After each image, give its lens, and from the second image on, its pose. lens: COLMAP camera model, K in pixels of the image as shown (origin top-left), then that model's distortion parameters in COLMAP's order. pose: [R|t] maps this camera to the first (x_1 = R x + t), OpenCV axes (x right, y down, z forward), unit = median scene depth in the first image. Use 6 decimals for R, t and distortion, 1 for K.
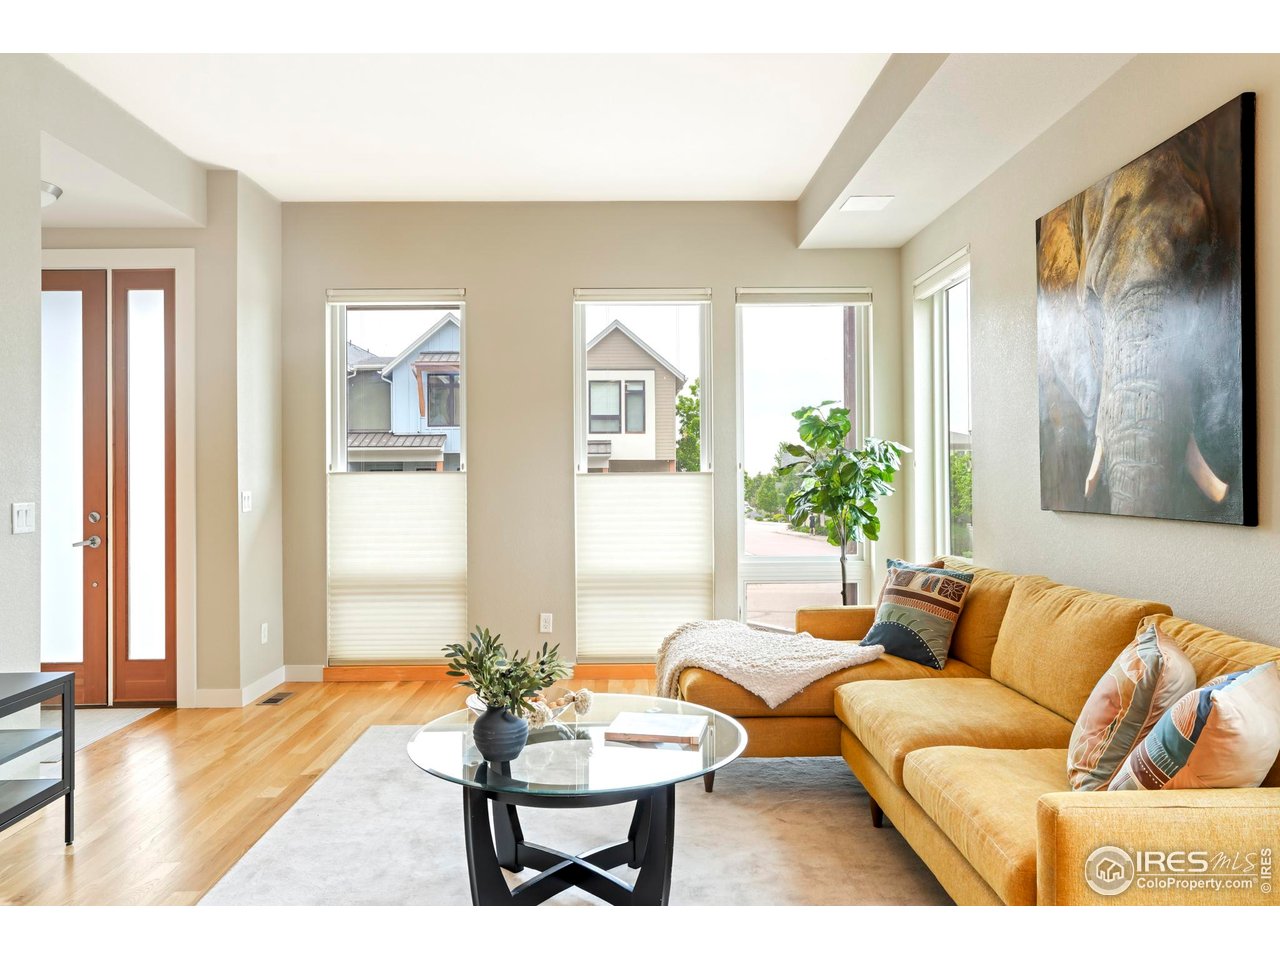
lens RADIAL K [[873.1, 0, 640.0], [0, 873.1, 480.0], [0, 0, 1]] dist [-0.029399, 0.037937]
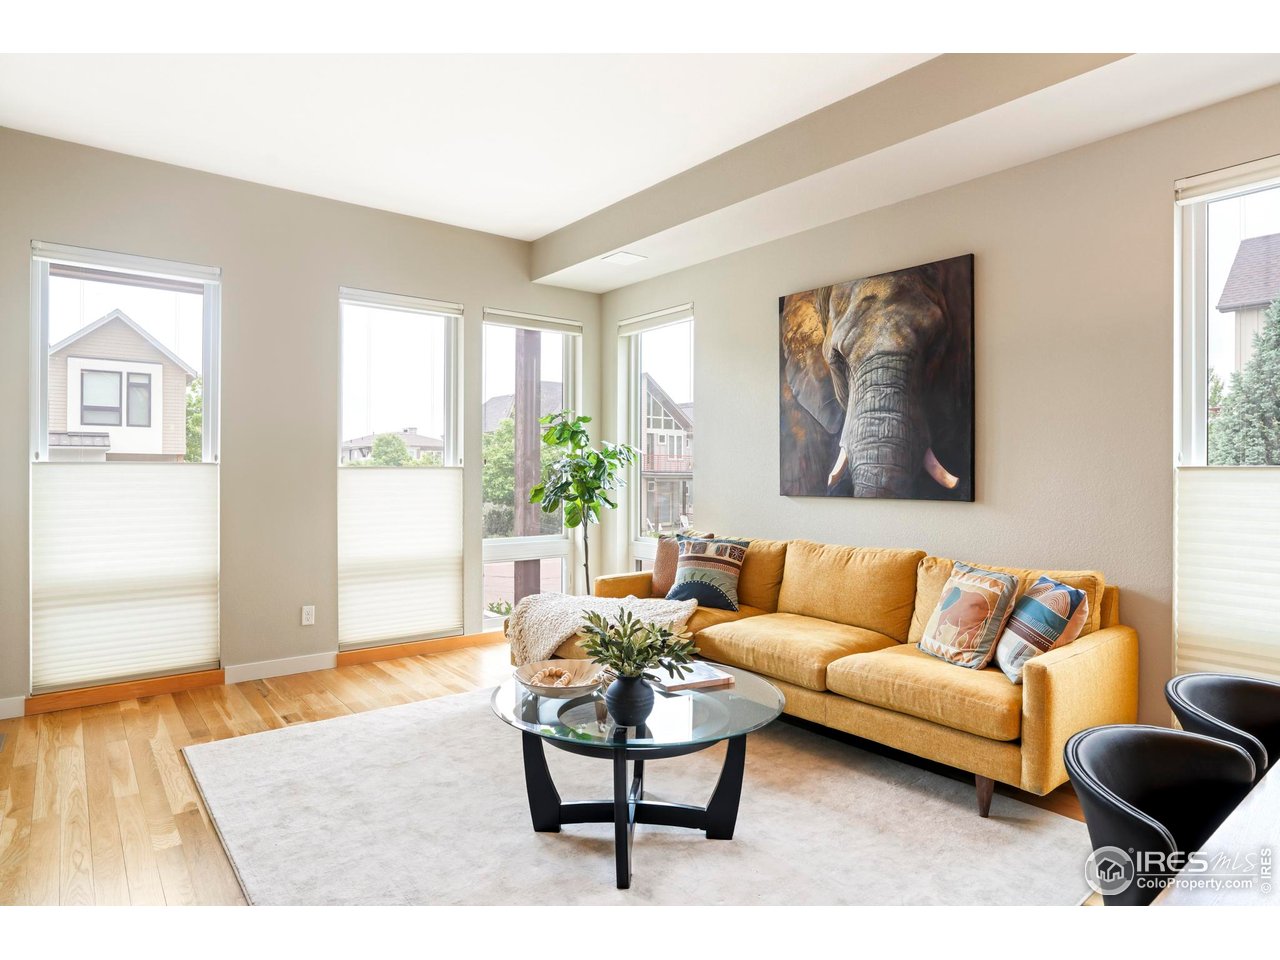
lens RADIAL K [[728.3, 0, 640.0], [0, 728.3, 480.0], [0, 0, 1]] dist [-0.046279, 0.021172]
pose [[0.793544, 0.002623, 0.608507, -0.471509], [-0.005912, 0.999977, 0.003400, 0.005429], [-0.608484, -0.006296, 0.793541, 0.172068]]
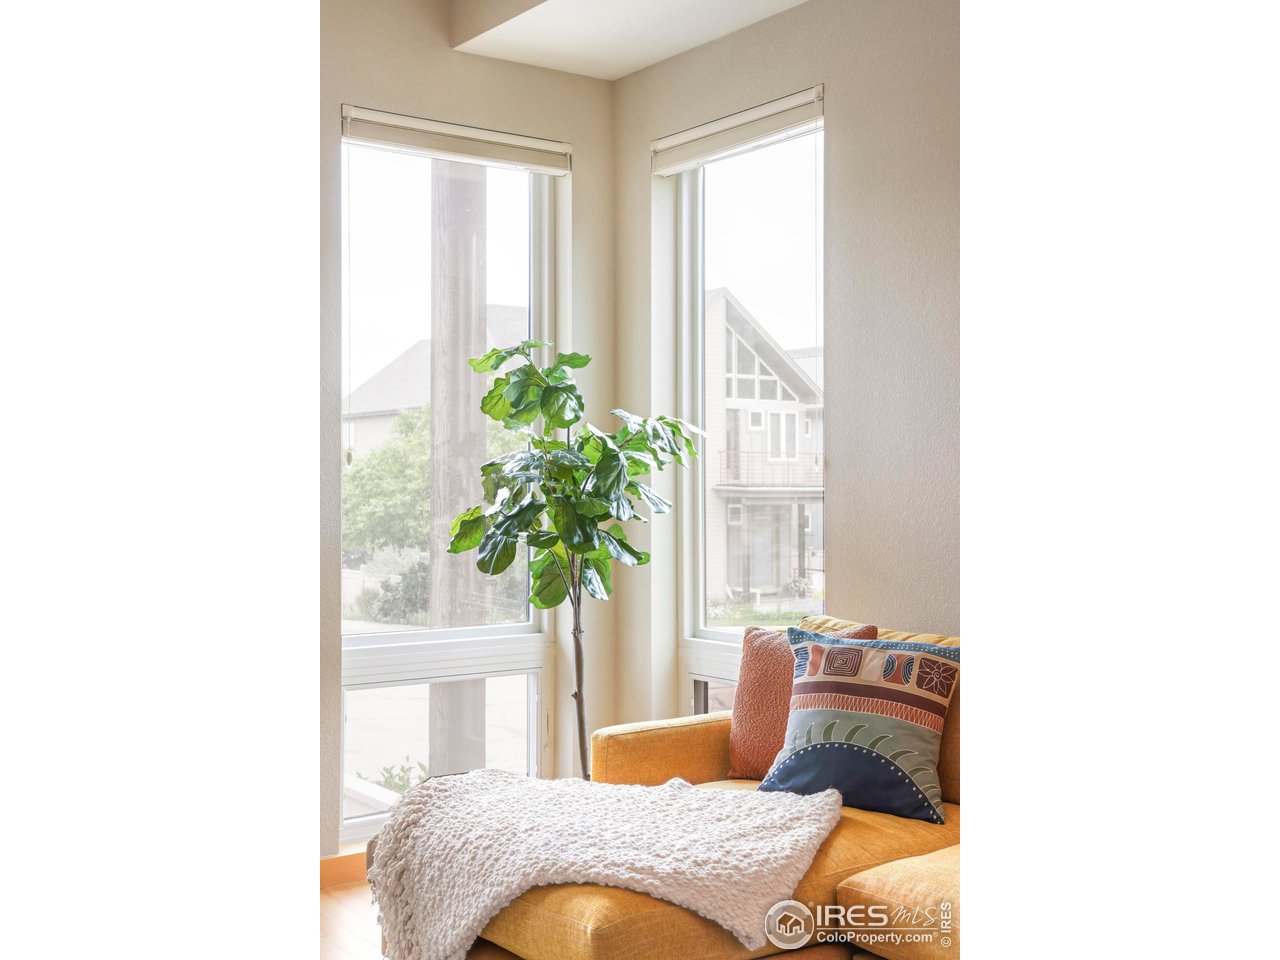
lens RADIAL K [[1416.4, 0, 640.0], [0, 1416.4, 480.0], [0, 0, 1]] dist [0.108258, 0.002565]
pose [[0.824210, 0.008337, 0.566223, -0.328738], [-0.001767, 0.999925, -0.012151, 0.009190], [-0.566282, 0.009014, 0.824163, 0.340878]]
